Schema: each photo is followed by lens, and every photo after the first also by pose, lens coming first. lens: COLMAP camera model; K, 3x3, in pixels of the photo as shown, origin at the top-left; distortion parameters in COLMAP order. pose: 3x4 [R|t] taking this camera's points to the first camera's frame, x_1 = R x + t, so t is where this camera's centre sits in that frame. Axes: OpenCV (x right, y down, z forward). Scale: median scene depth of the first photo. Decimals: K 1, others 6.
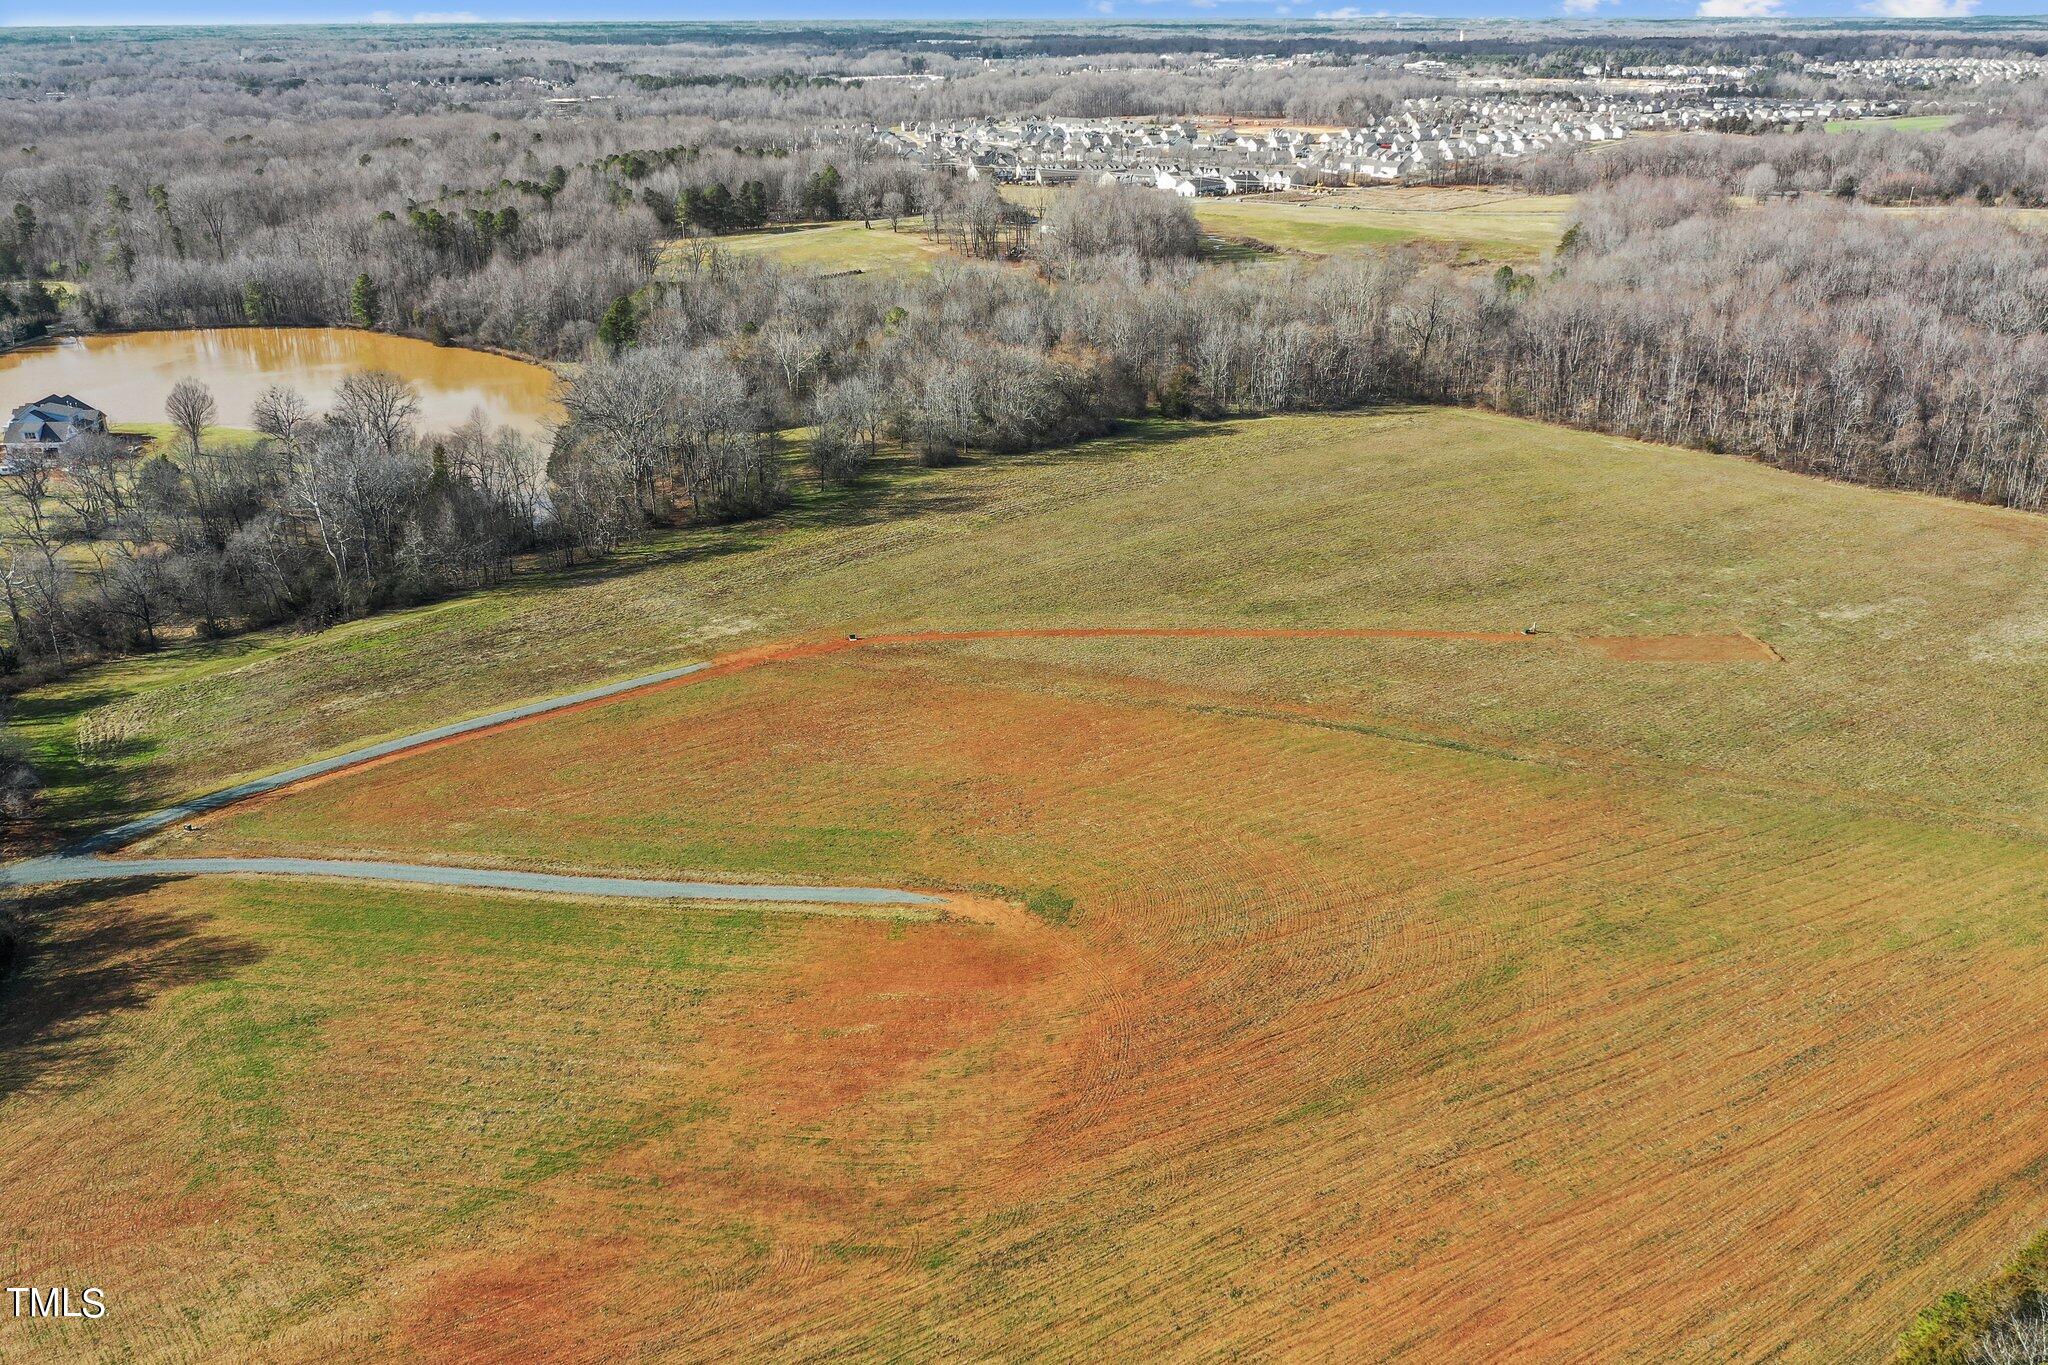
lens RADIAL K [[1609.4, 0, 1024.0], [0, 1609.4, 682.5], [0, 0, 1]] dist [-0.008447, 0.004390]
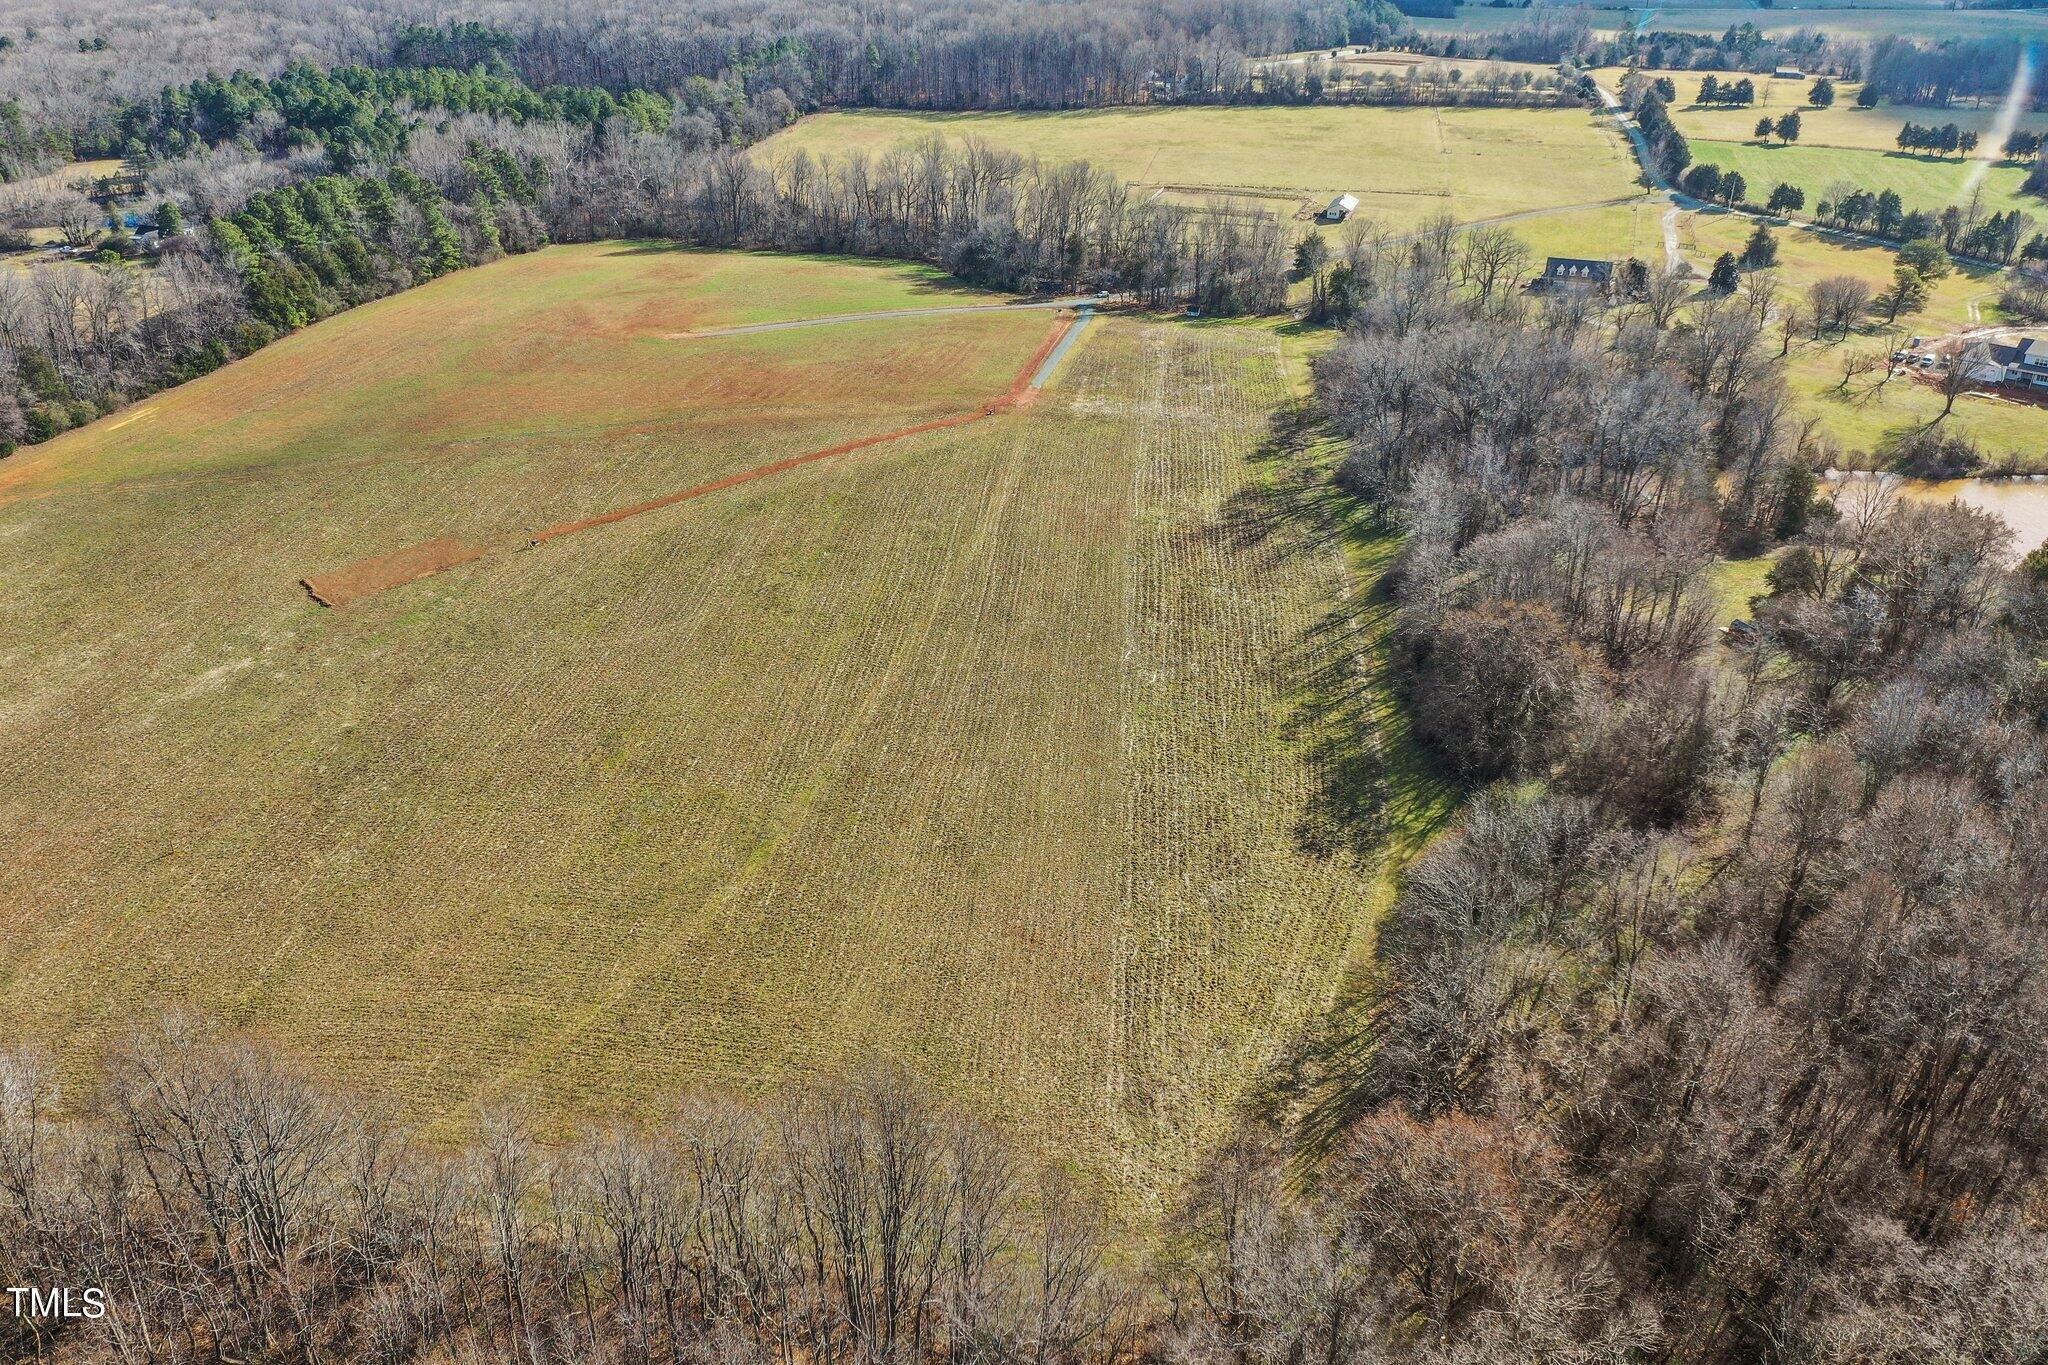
lens RADIAL K [[1611.6, 0, 1024.0], [0, 1611.6, 682.5], [0, 0, 1]] dist [-0.008785, 0.004815]
pose [[-0.742616, 0.305236, -0.596114, 0.503865], [-0.255766, 0.693373, 0.673660, -0.530046], [0.618955, 0.652736, -0.436841, 1.177976]]
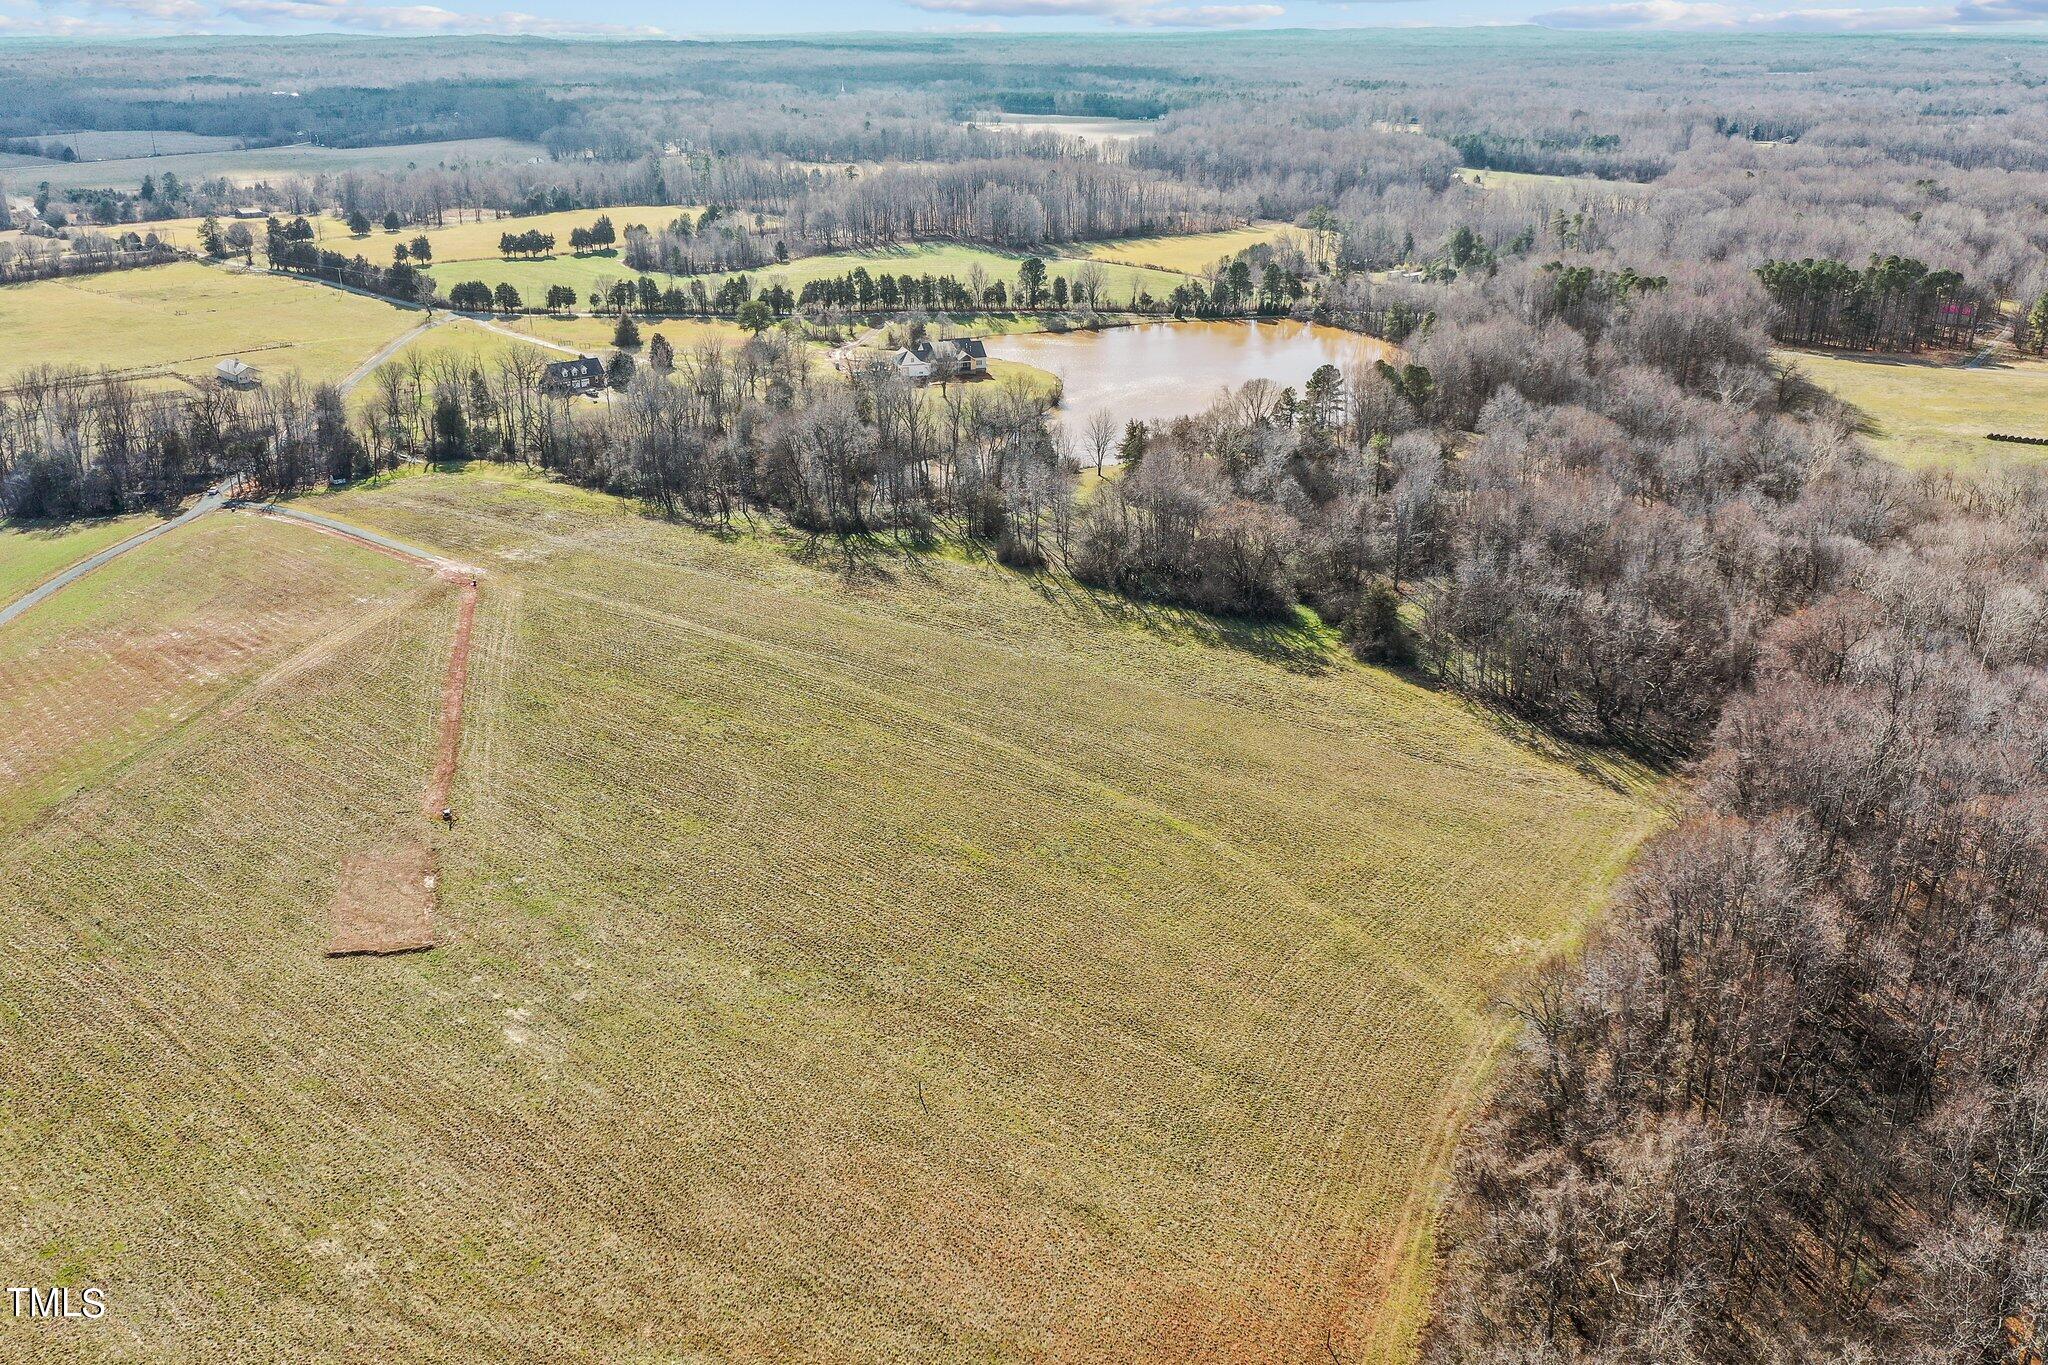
lens RADIAL K [[1617.5, 0, 1025.7], [0, 1617.5, 658.5], [0, 0, 1]] dist [-0.007326, -0.000215]
pose [[0.244621, 0.357973, -0.901119, 0.802936], [-0.373109, 0.892546, 0.253282, -0.314430], [0.894958, 0.274258, 0.351898, 0.640863]]
